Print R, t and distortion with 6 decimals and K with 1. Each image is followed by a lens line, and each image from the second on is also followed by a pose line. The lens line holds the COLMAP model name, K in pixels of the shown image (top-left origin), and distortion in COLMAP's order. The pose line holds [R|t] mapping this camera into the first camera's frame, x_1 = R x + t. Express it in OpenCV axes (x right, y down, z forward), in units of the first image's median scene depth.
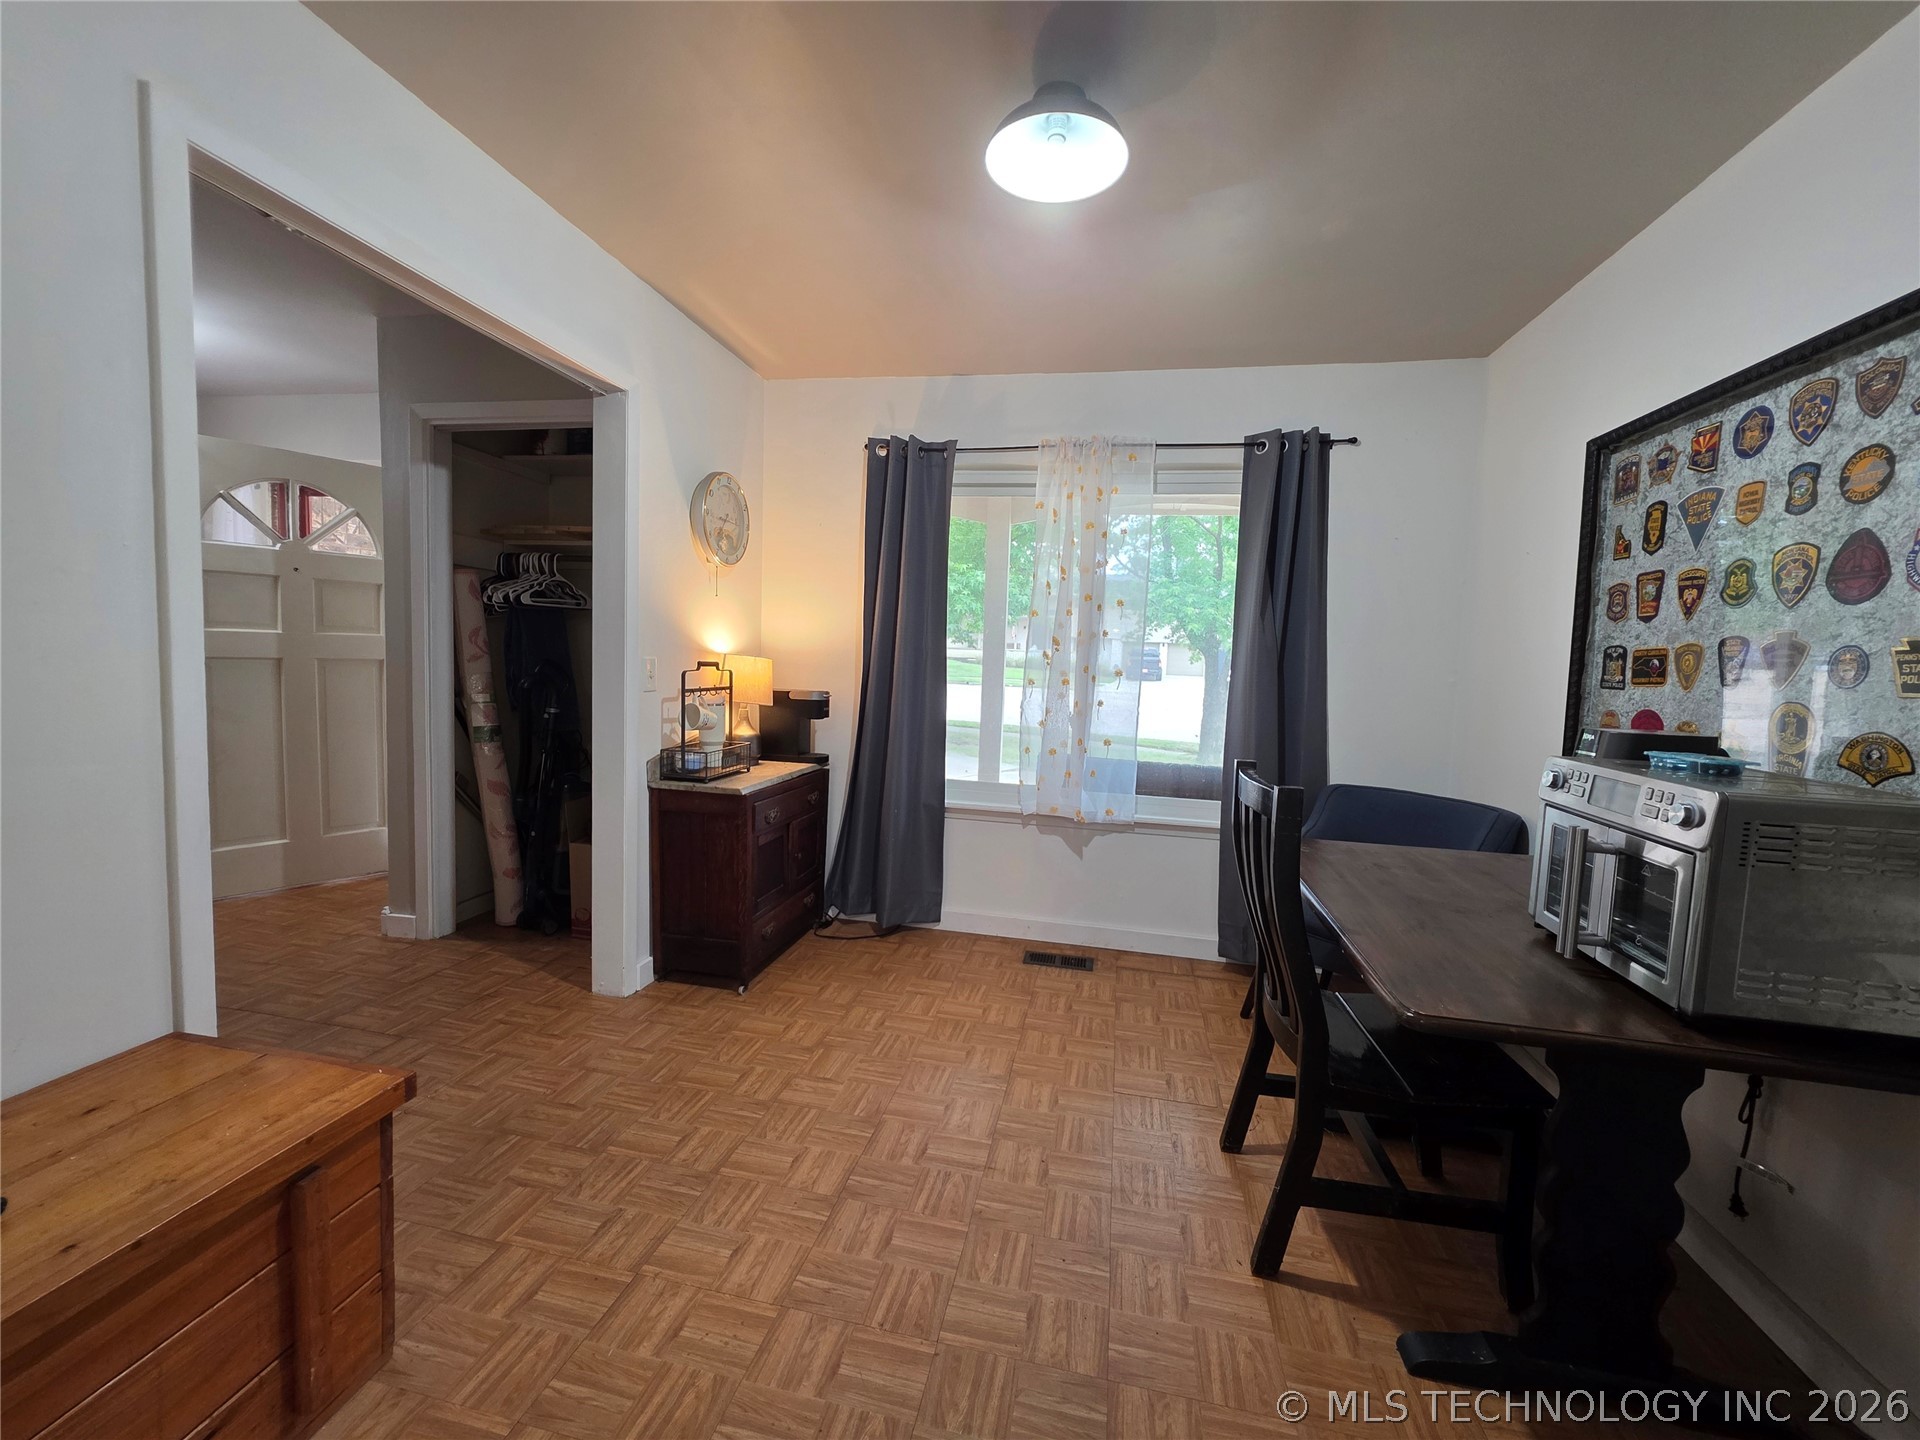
lens RADIAL K [[770.6, 0, 965.4], [0, 770.6, 718.6], [0, 0, 1]] dist [0.000886, 0.001046]
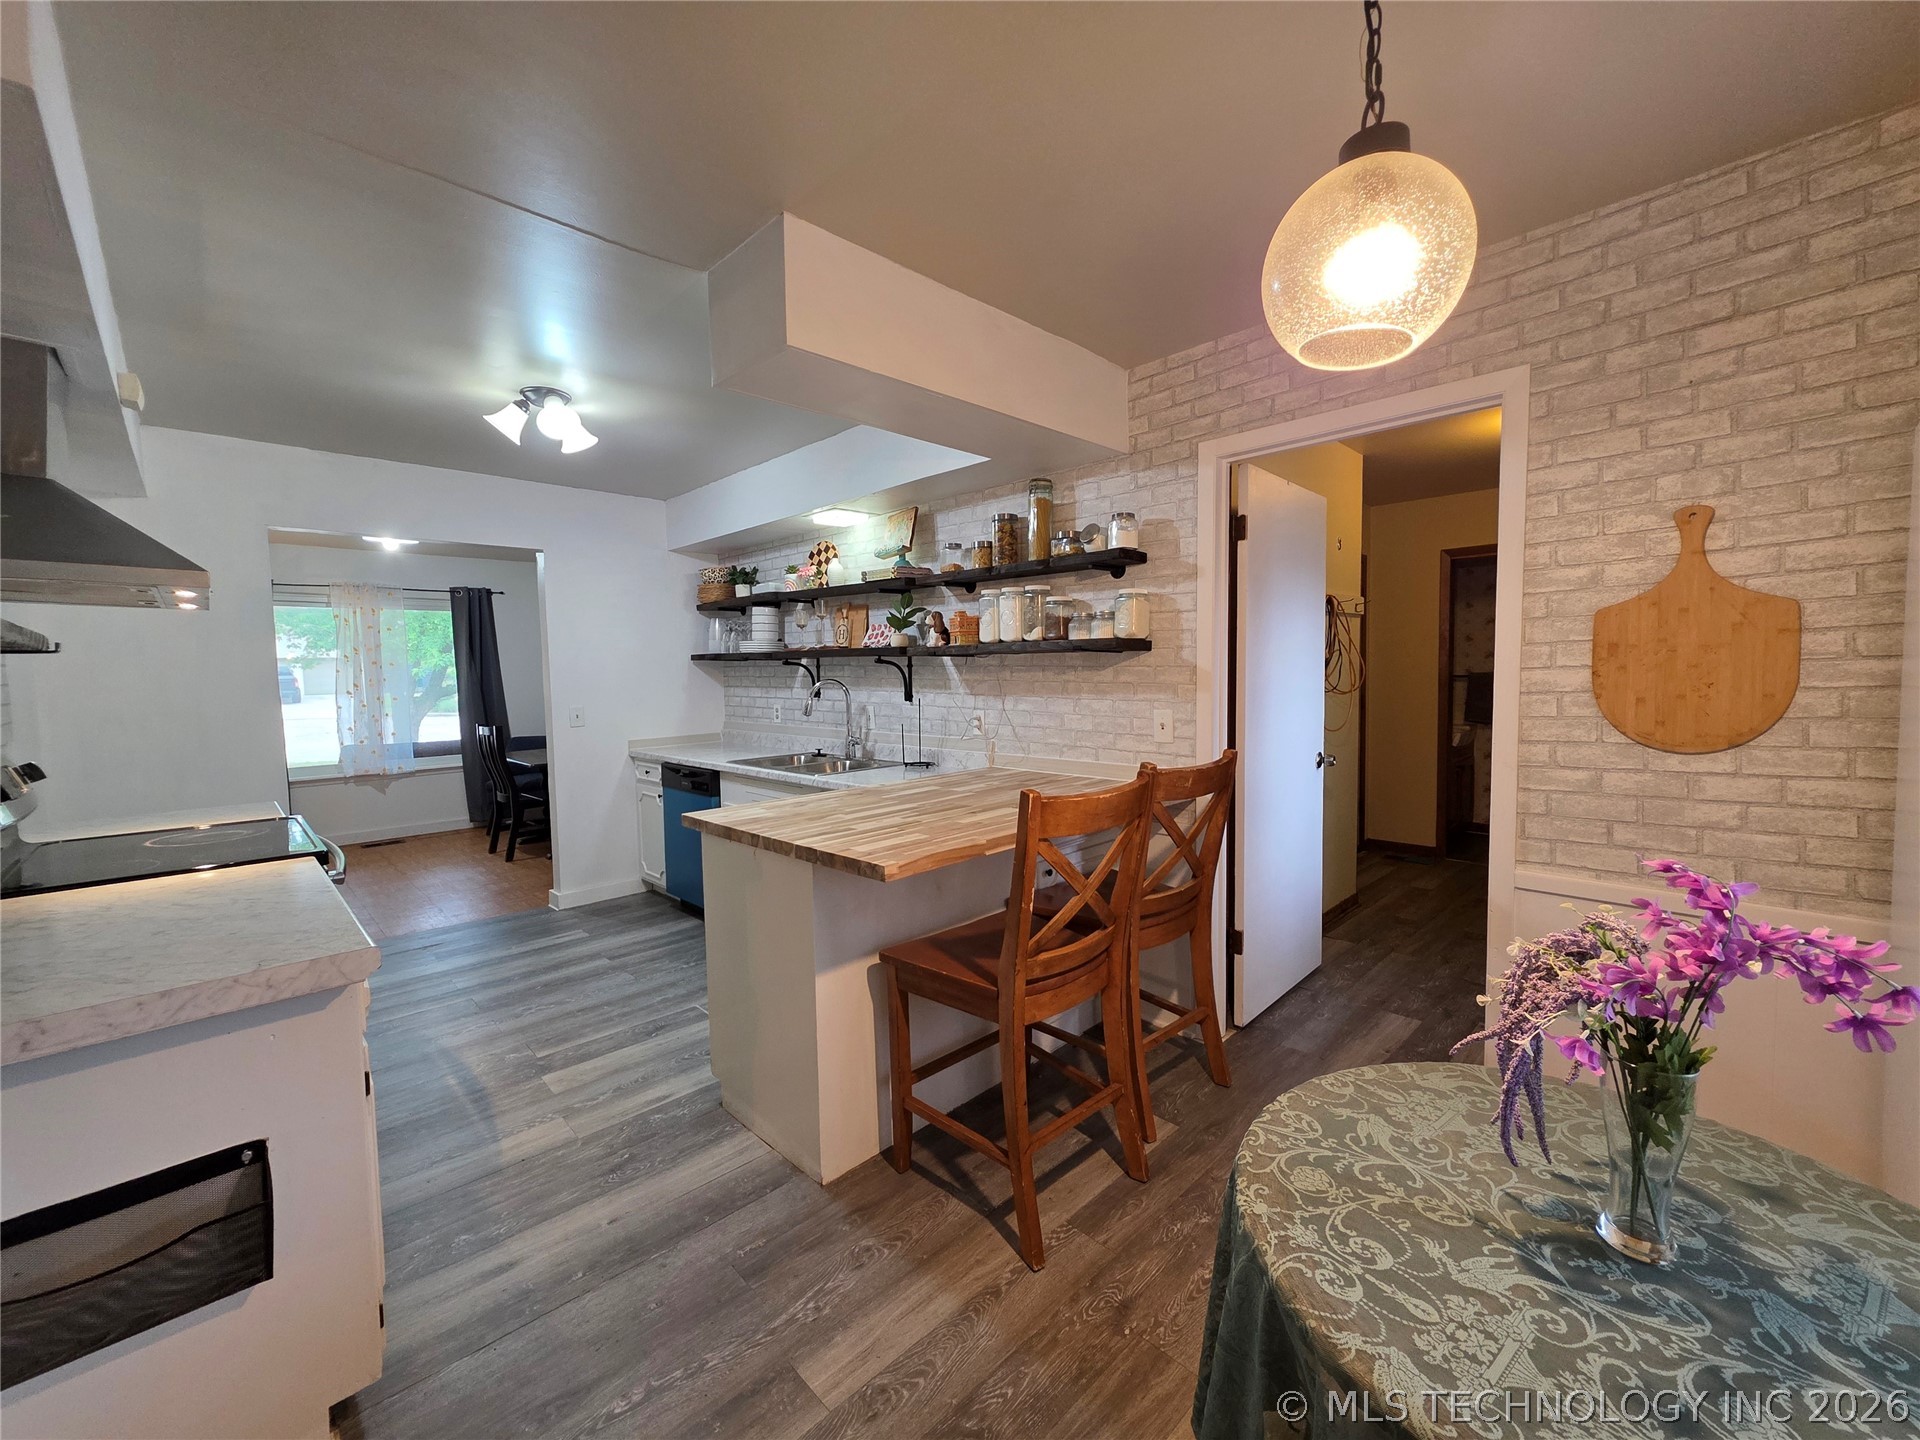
lens RADIAL K [[770.6, 0, 966.5], [0, 770.6, 717.8], [0, 0, 1]] dist [0.000886, 0.001046]
pose [[0.551642, -0.107197, 0.827164, -1.185141], [0.110042, 0.992392, 0.055222, 0.079728], [-0.826790, 0.060560, 0.559241, -2.475125]]
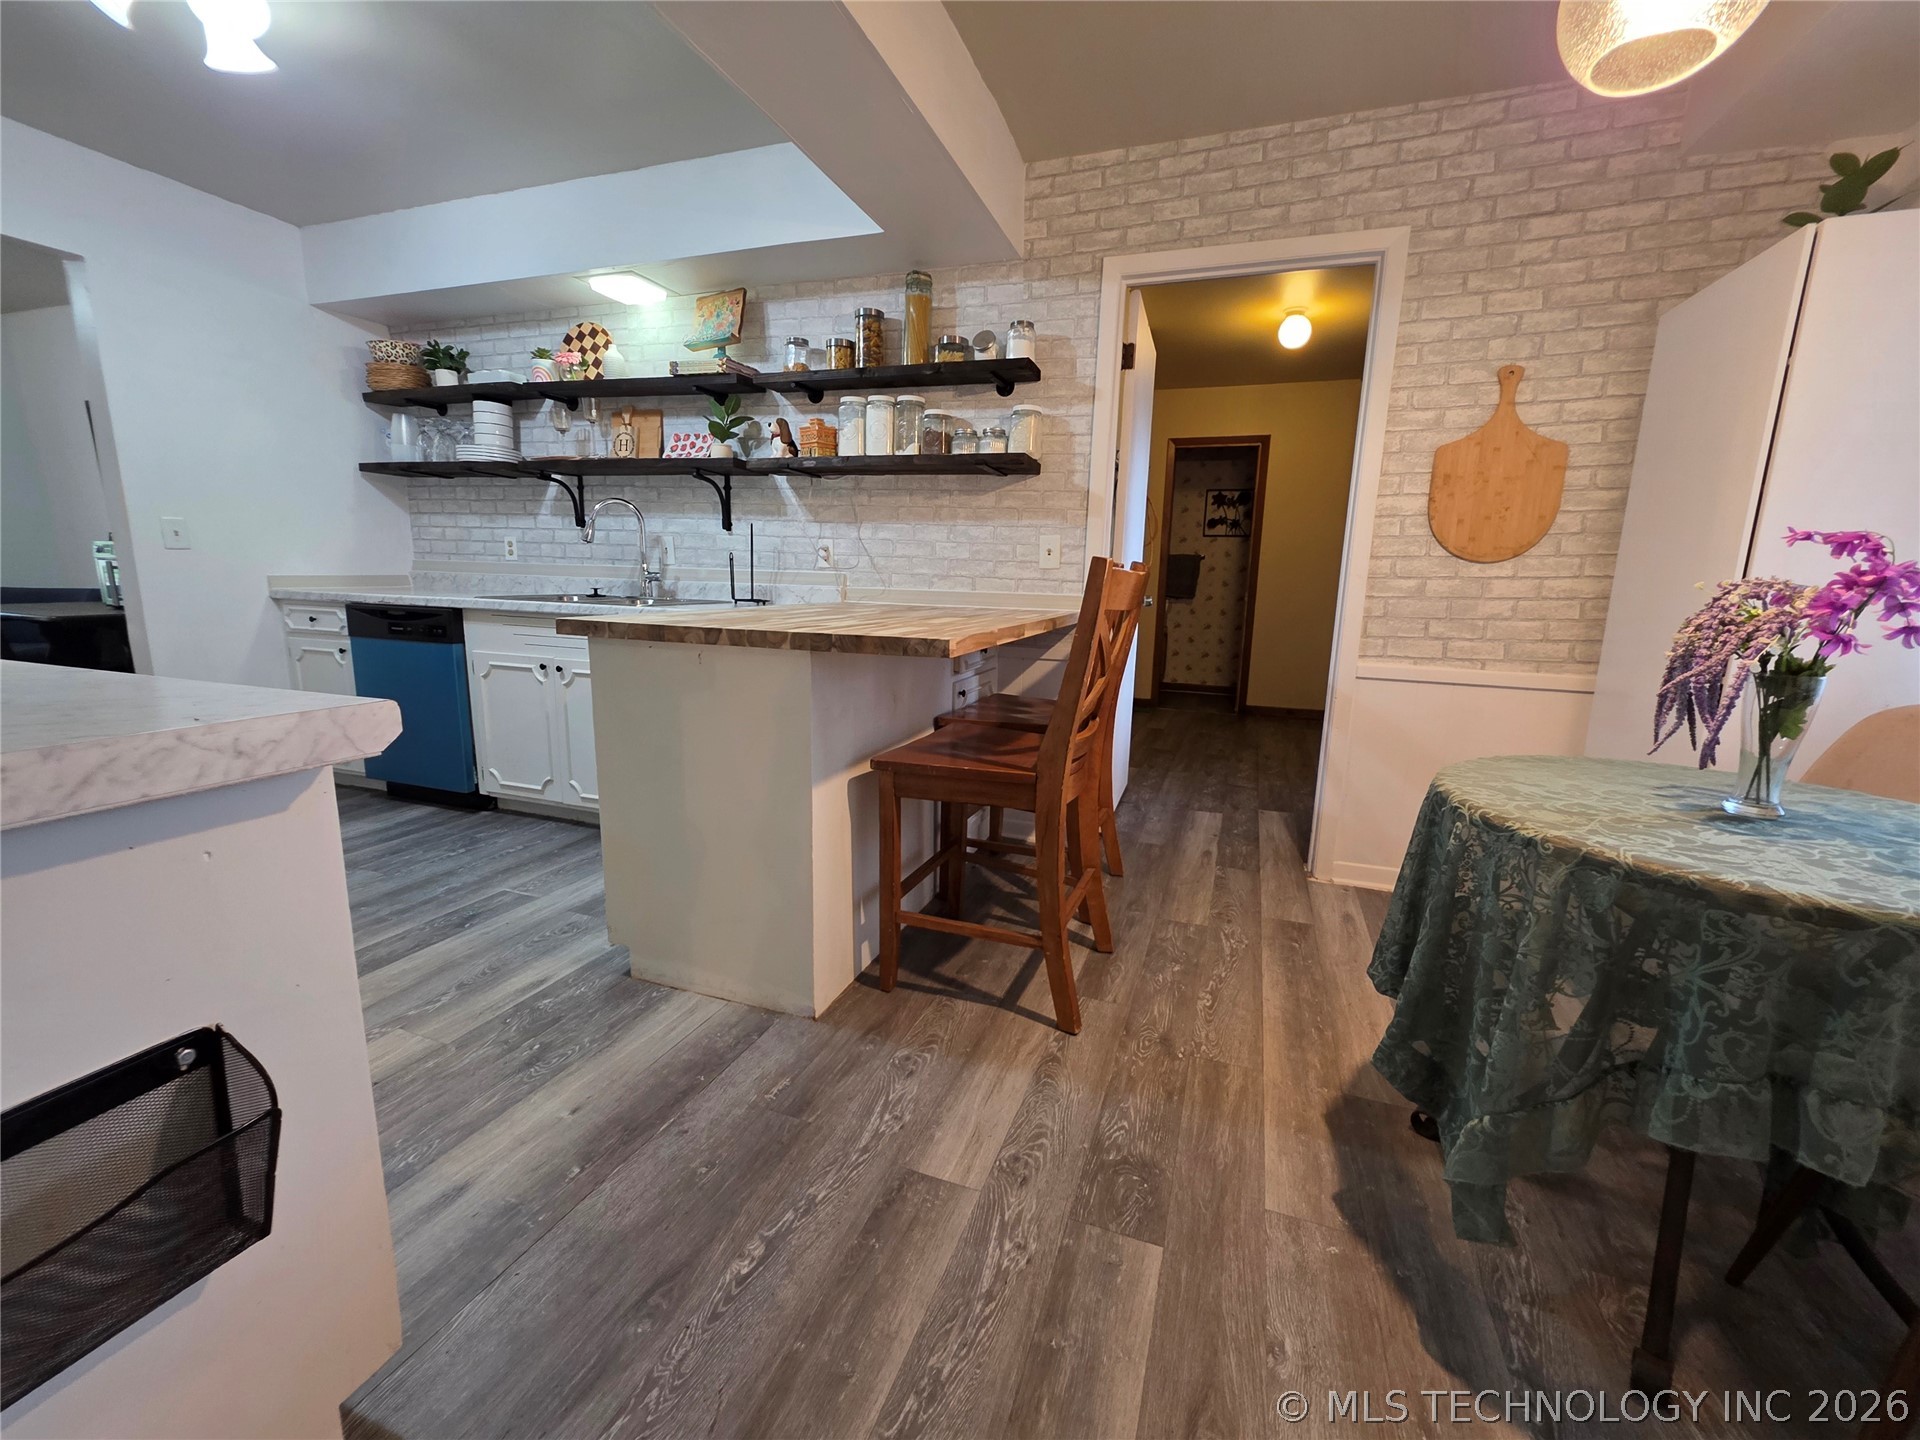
lens RADIAL K [[770.6, 0, 974.2], [0, 770.6, 717.1], [0, 0, 1]] dist [0.000886, 0.001046]
pose [[0.134021, -0.223400, 0.965469, -1.301505], [0.059673, 0.974310, 0.217163, 0.205384], [-0.989180, 0.028508, 0.143909, -1.989654]]
